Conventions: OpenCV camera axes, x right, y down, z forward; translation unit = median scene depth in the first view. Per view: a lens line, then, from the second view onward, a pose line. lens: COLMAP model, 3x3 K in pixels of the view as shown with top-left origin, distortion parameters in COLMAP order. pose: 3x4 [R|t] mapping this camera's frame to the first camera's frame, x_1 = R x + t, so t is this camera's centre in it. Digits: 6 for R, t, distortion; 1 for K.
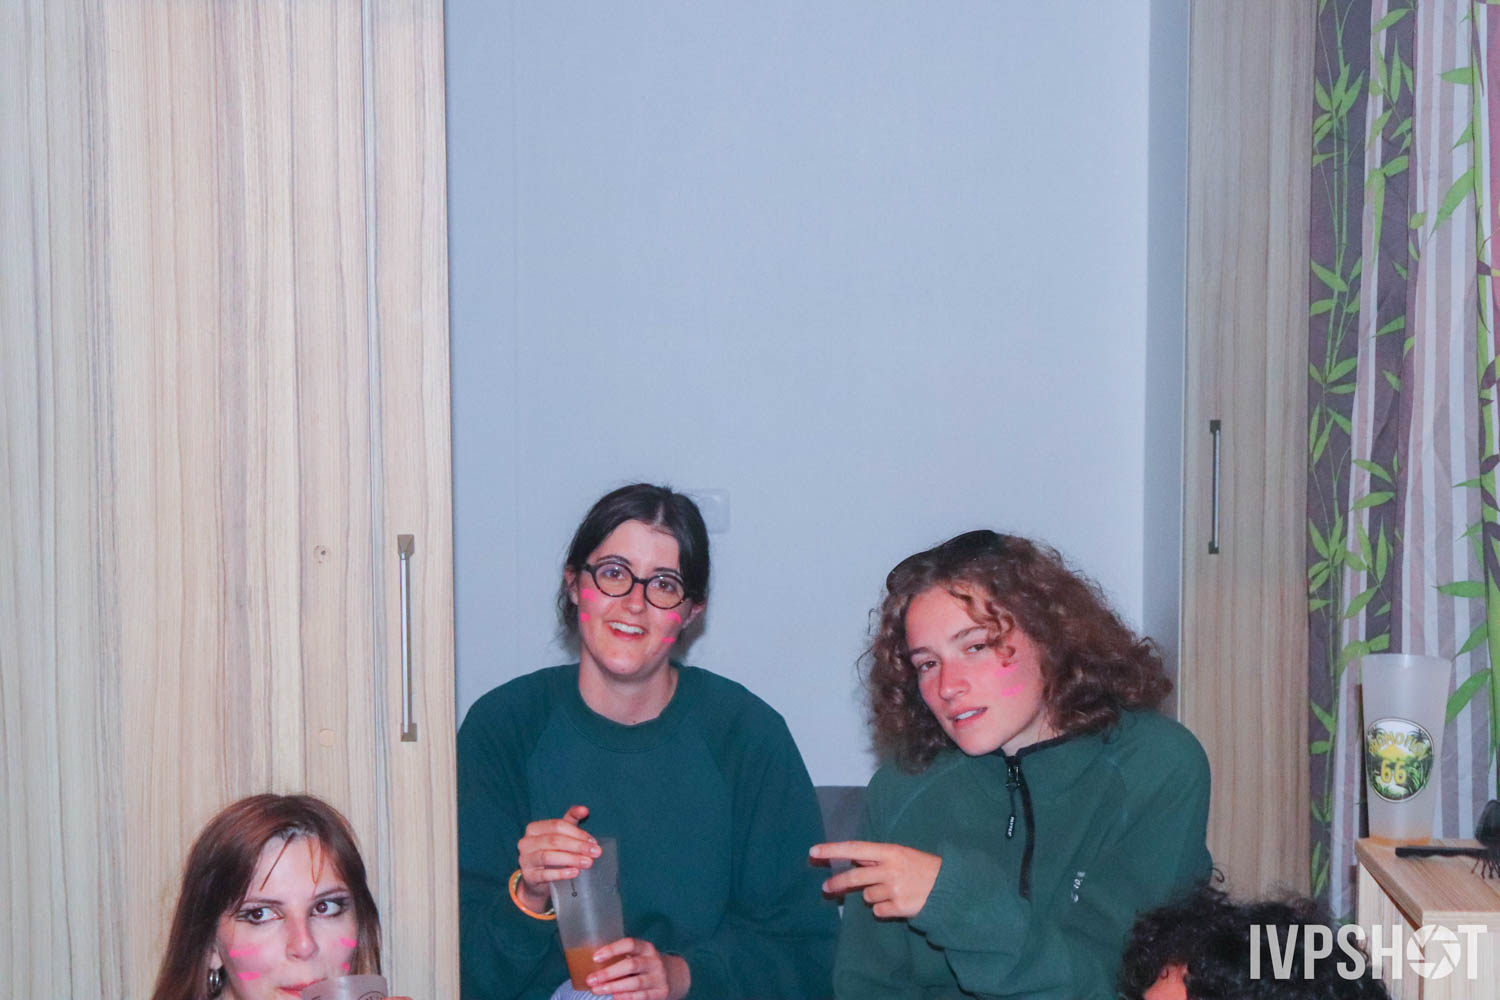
lens RADIAL K [[3144.5, 0, 747.7], [0, 3144.5, 499.3], [0, 0, 1]] dist [0.078991, 0.000000]
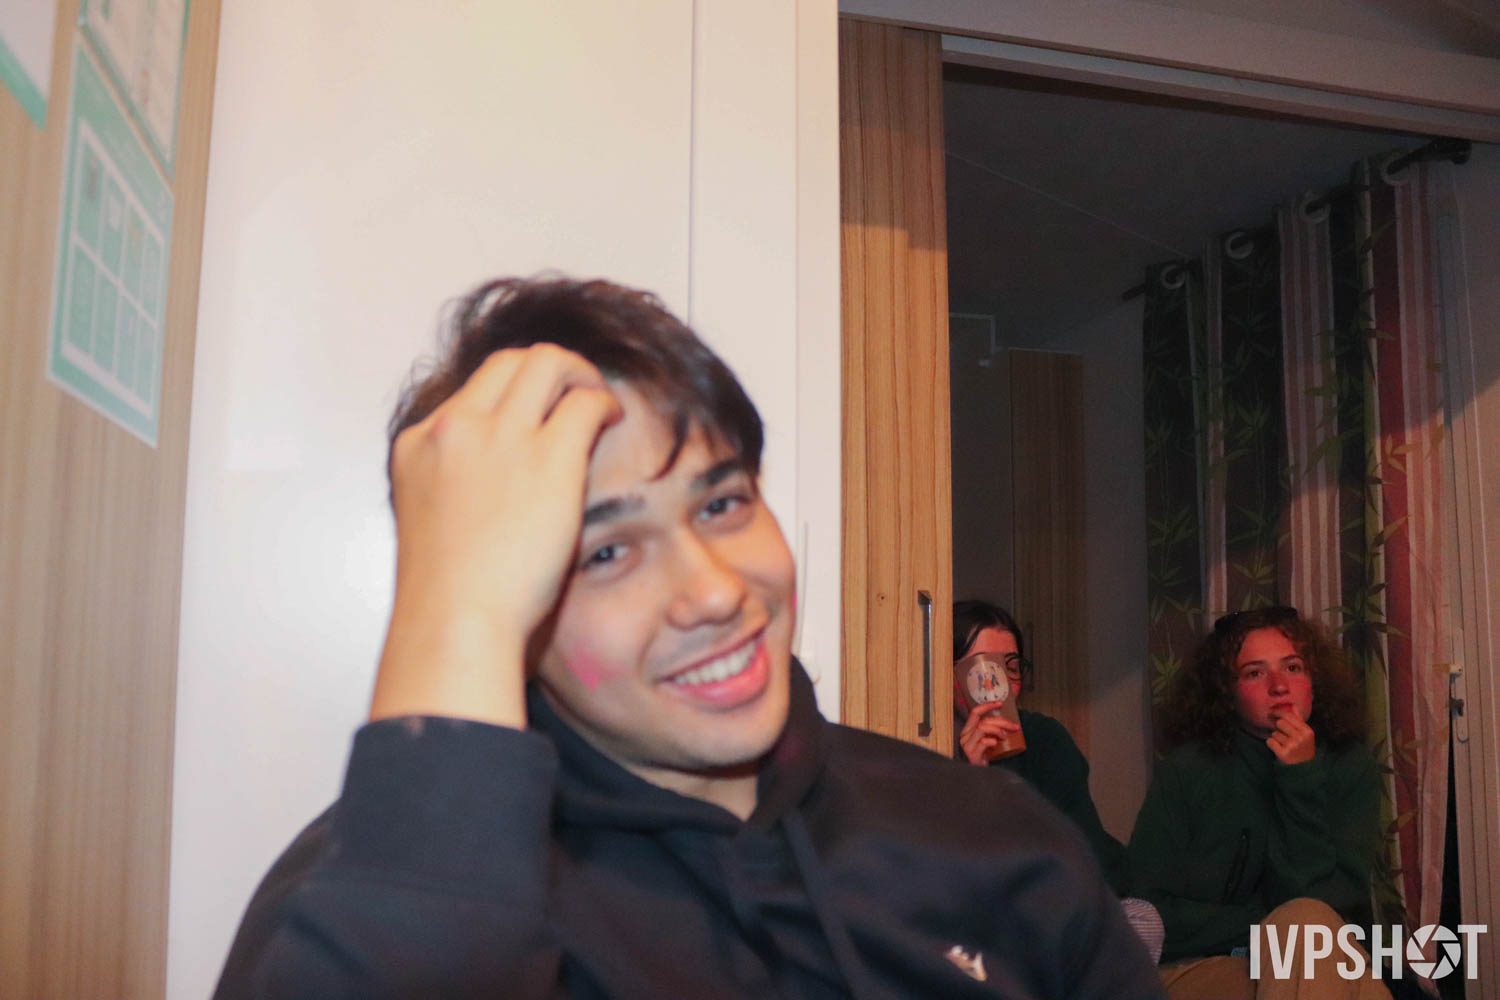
lens RADIAL K [[1245.2, 0, 748.7], [0, 1245.2, 487.3], [0, 0, 1]] dist [-0.127125, 0.080847]
pose [[0.970158, 0.039455, 0.239243, -0.324302], [0.012998, 0.976792, -0.213795, 0.085870], [-0.242126, 0.210525, 0.947130, 0.470364]]
